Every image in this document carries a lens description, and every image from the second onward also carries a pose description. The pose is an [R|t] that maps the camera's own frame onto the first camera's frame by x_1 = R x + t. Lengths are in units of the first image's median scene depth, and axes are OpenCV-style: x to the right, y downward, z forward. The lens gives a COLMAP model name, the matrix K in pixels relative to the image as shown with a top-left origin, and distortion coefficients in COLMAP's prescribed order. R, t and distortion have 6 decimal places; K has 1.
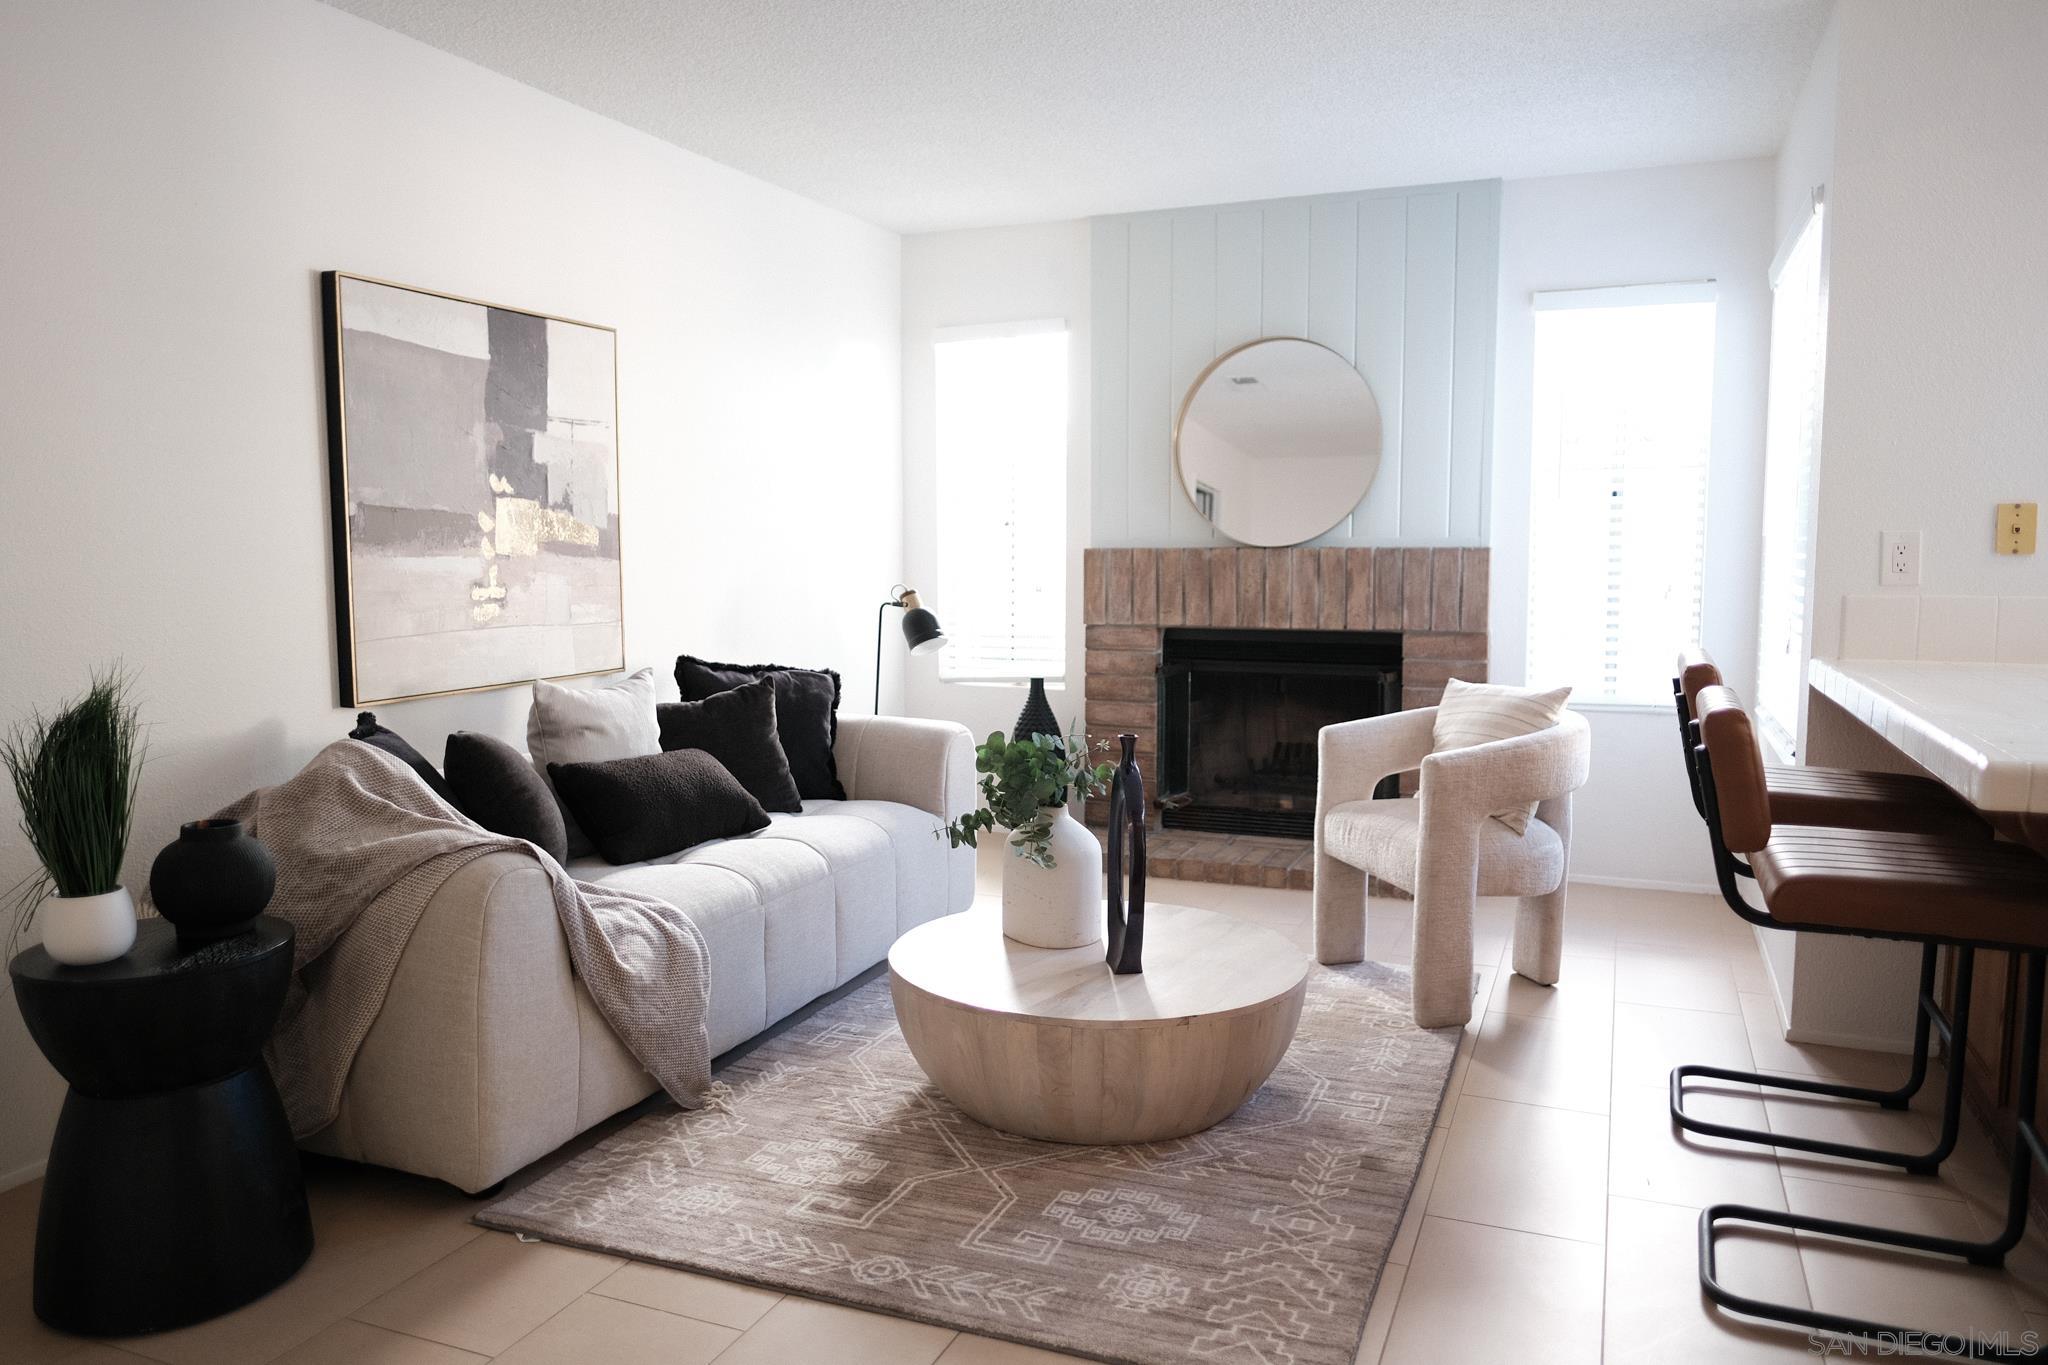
lens RADIAL K [[1434.6, 0, 1019.7], [0, 1434.6, 685.6], [0, 0, 1]] dist [-0.015886, 0.007700]
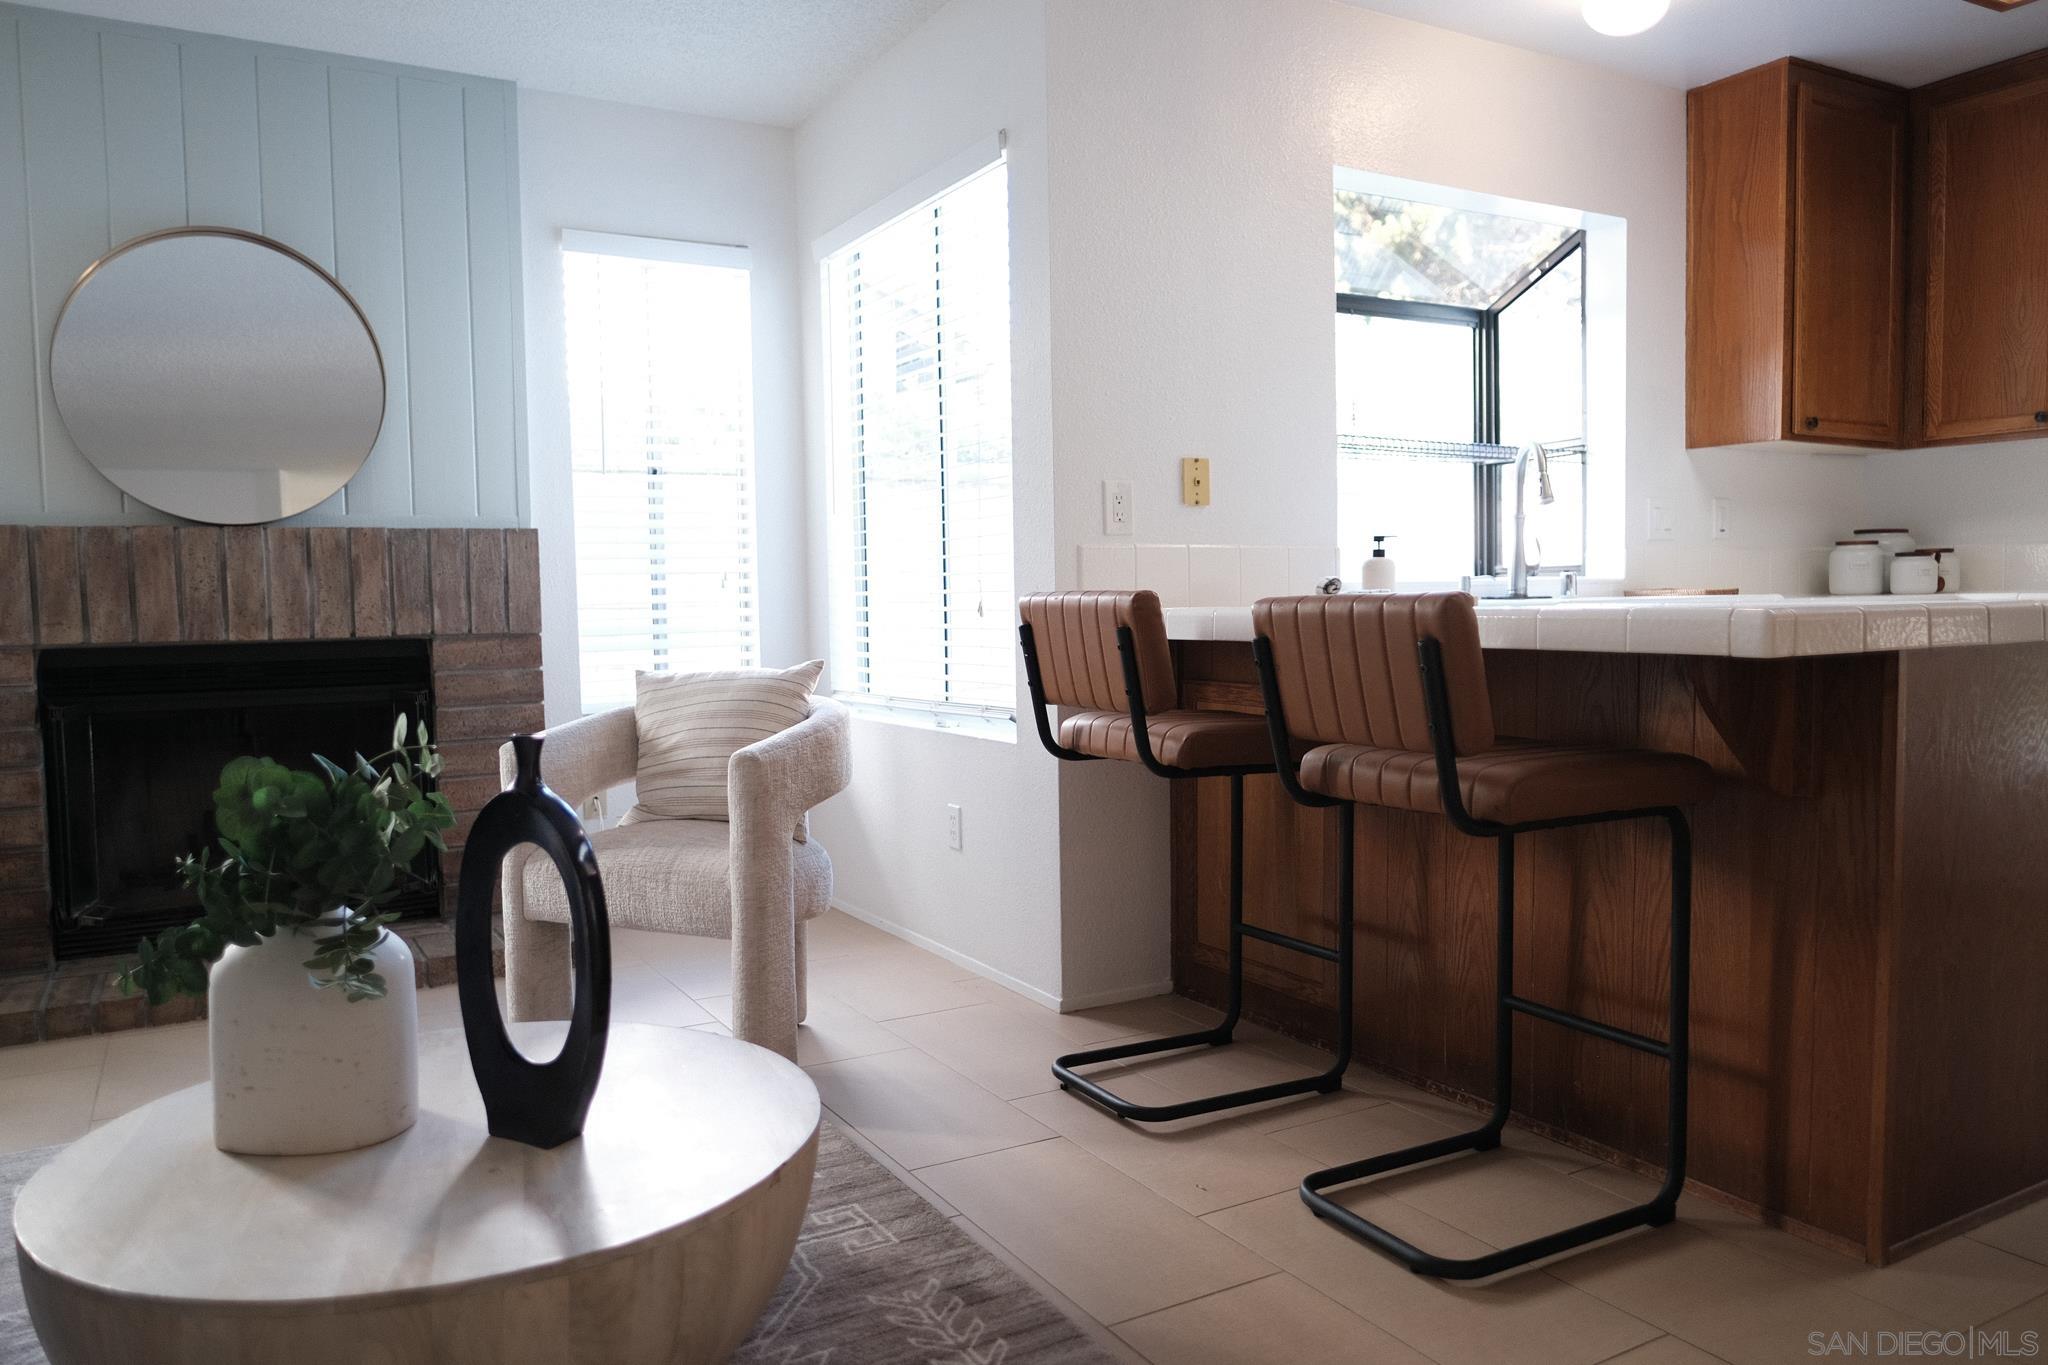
lens RADIAL K [[1434.6, 0, 1019.7], [0, 1434.6, 685.6], [0, 0, 1]] dist [-0.015886, 0.007700]
pose [[0.608171, -0.055903, 0.791835, -0.197117], [0.094952, 0.995478, -0.002648, 0.026738], [-0.788107, 0.076797, 0.610729, 0.365082]]
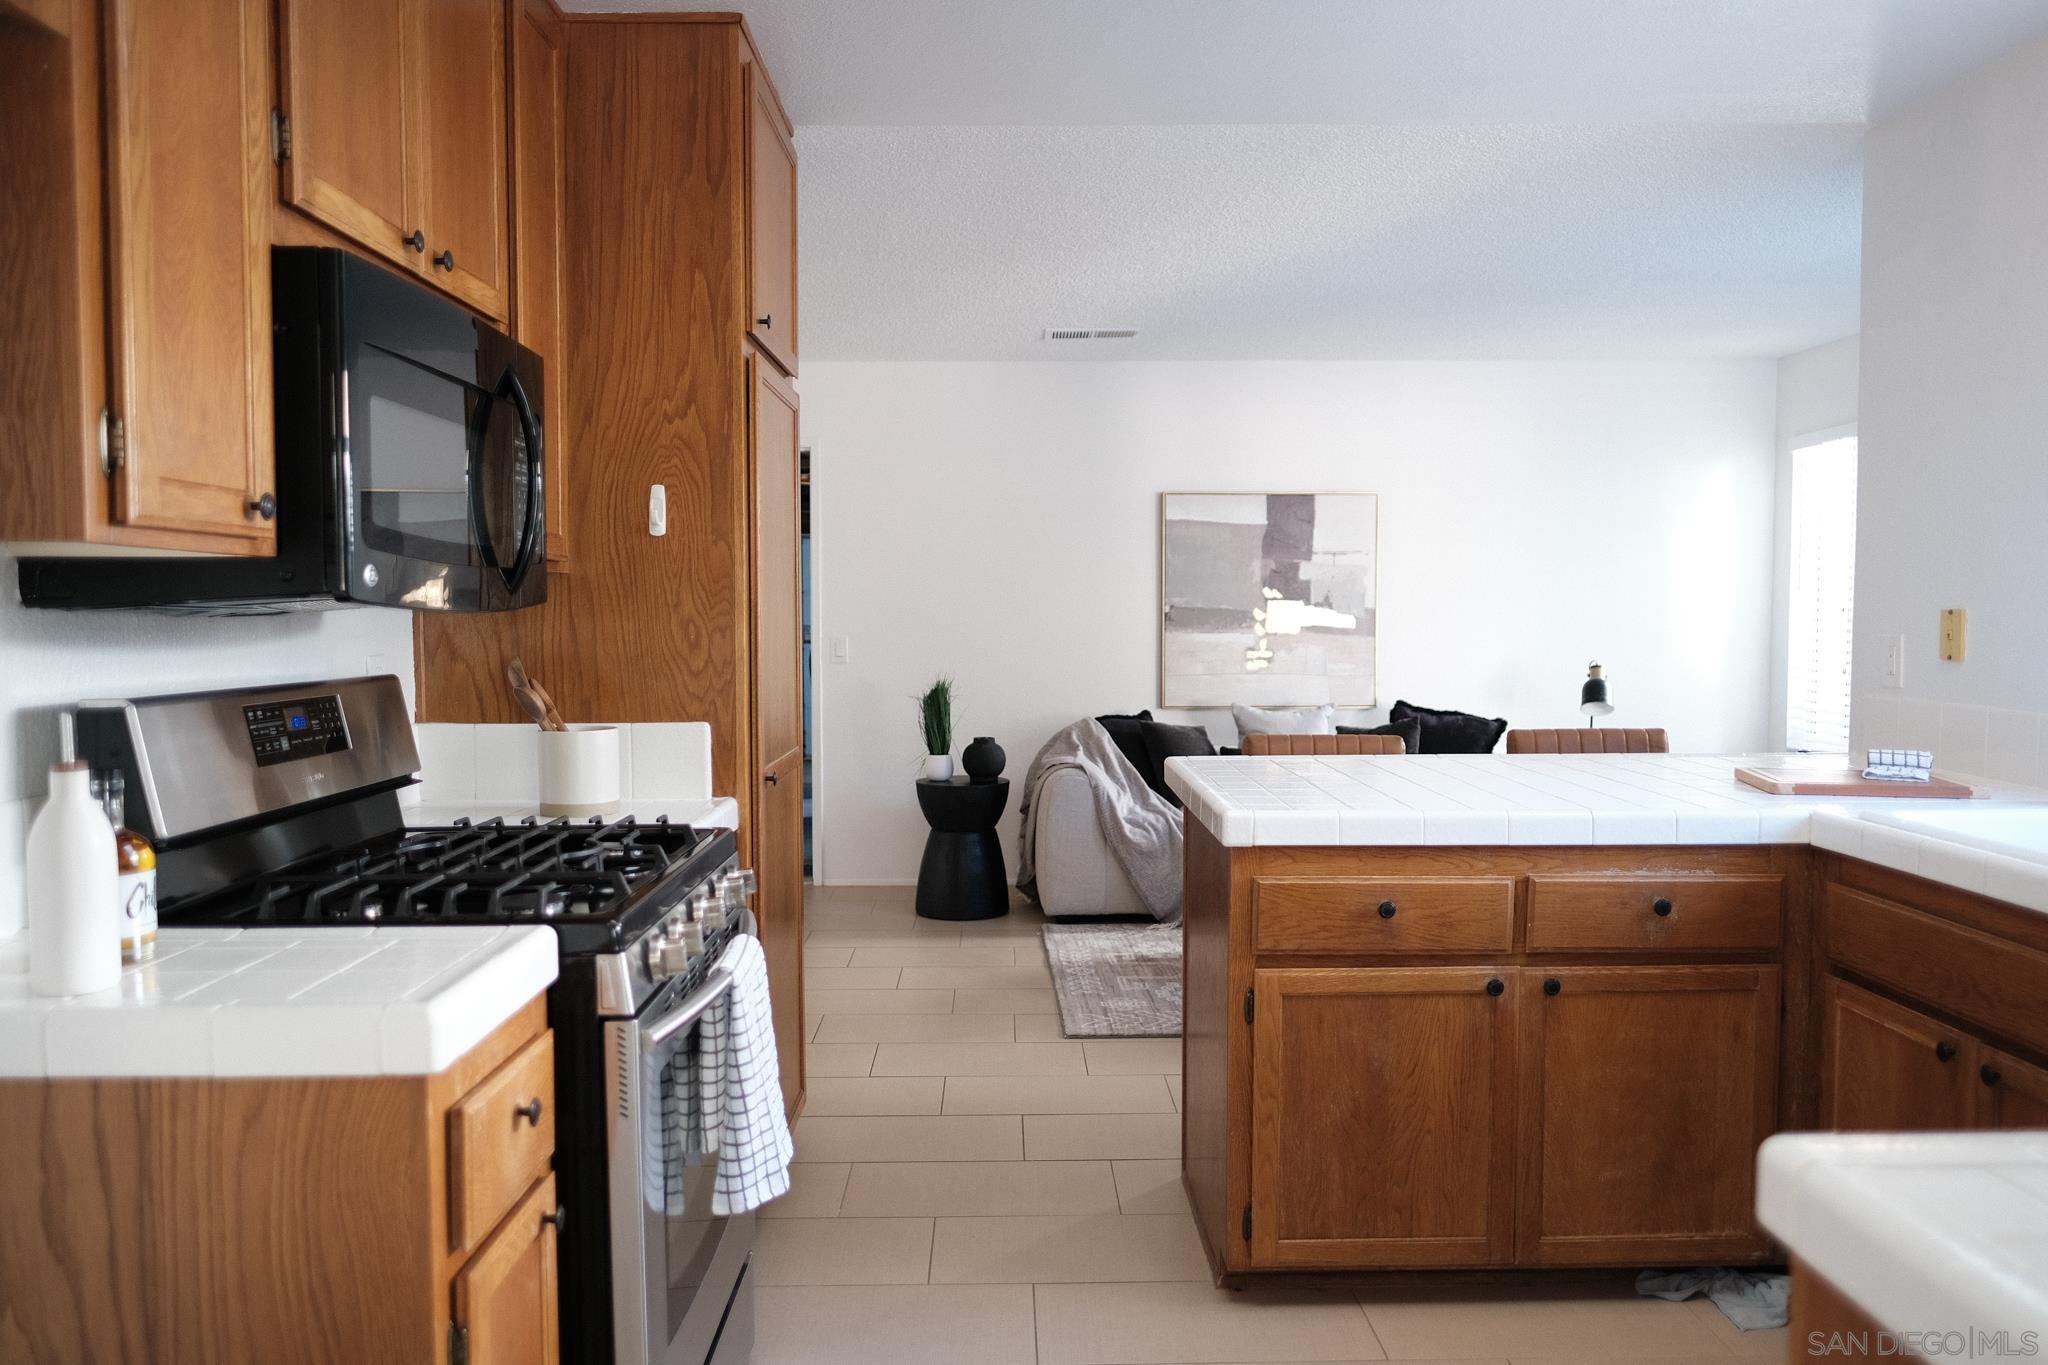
lens RADIAL K [[1434.6, 0, 1019.7], [0, 1434.6, 685.6], [0, 0, 1]] dist [-0.015886, 0.007700]
pose [[0.406781, 0.050660, -0.912120, 1.075476], [-0.089018, 0.995908, 0.015614, -0.025855], [0.909178, 0.074844, 0.409626, 0.002625]]
